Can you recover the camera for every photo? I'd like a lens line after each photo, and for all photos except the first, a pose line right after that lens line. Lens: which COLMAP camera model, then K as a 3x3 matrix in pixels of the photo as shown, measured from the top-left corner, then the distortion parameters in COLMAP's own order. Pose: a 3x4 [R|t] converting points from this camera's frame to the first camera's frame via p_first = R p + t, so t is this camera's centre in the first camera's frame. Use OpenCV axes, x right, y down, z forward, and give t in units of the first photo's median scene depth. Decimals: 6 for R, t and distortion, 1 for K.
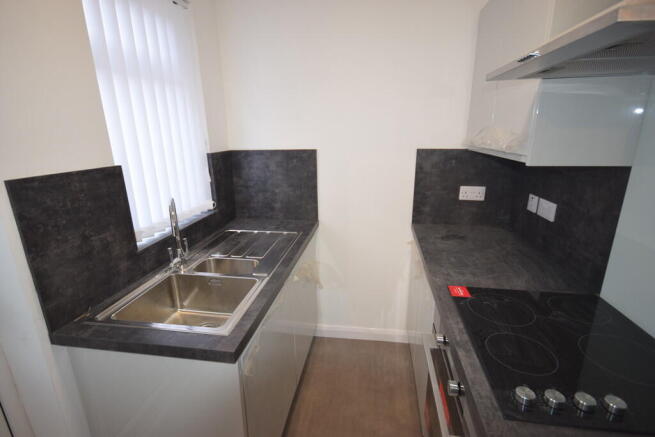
lens RADIAL K [[315.4, 0, 327.5], [0, 315.4, 218.5], [0, 0, 1]] dist [0.012842, -0.000397]
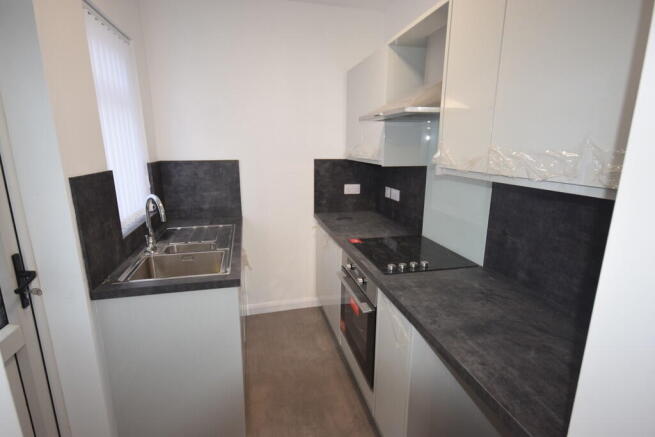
lens RADIAL K [[325.0, 0, 327.5], [0, 325.0, 218.5], [0, 0, 1]] dist [-0.001102, -0.000090]
pose [[0.924734, -0.070370, 0.374053, -0.224752], [0.089280, 0.995445, -0.033446, 0.097741], [-0.369996, 0.064324, 0.926804, -0.349610]]
